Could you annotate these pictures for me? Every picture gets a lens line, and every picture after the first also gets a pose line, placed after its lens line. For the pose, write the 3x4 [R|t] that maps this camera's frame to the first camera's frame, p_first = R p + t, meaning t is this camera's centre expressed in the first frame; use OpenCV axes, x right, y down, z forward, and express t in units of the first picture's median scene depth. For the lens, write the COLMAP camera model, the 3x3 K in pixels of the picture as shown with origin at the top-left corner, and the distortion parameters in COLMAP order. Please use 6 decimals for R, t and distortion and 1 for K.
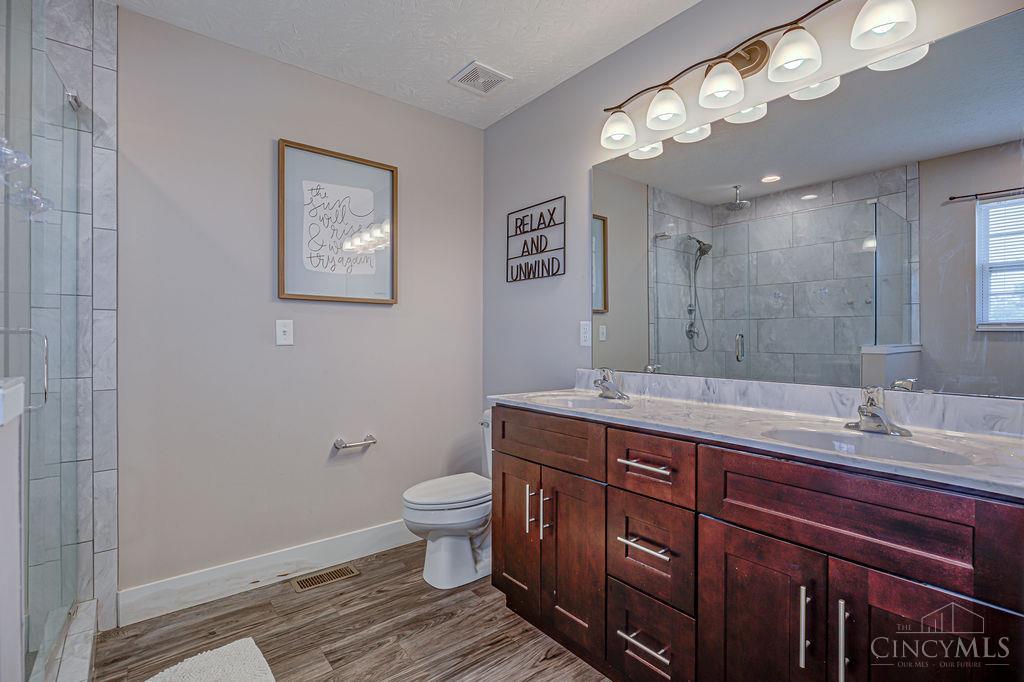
lens RADIAL K [[469.6, 0, 512.0], [0, 469.6, 339.7], [0, 0, 1]] dist [-0.003340, 0.000040]
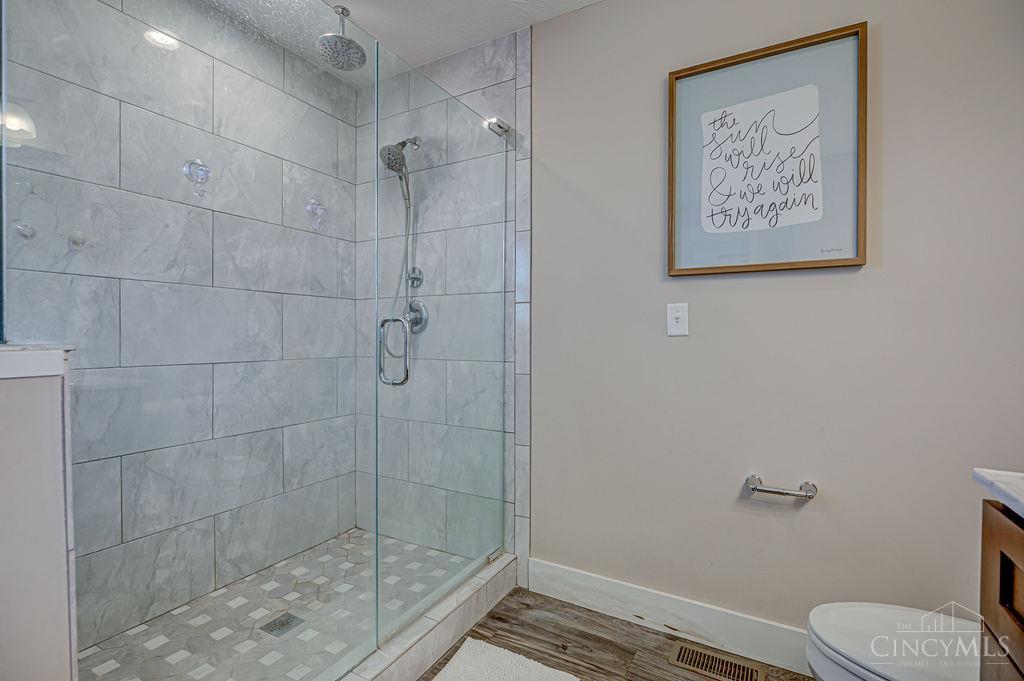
lens RADIAL K [[469.6, 0, 512.0], [0, 469.6, 339.2], [0, 0, 1]] dist [-0.003340, 0.000040]
pose [[0.369251, 0.005443, -0.929314, 0.149038], [-0.002514, 0.999985, 0.004858, 0.015726], [0.929326, 0.000543, 0.369259, 0.484716]]
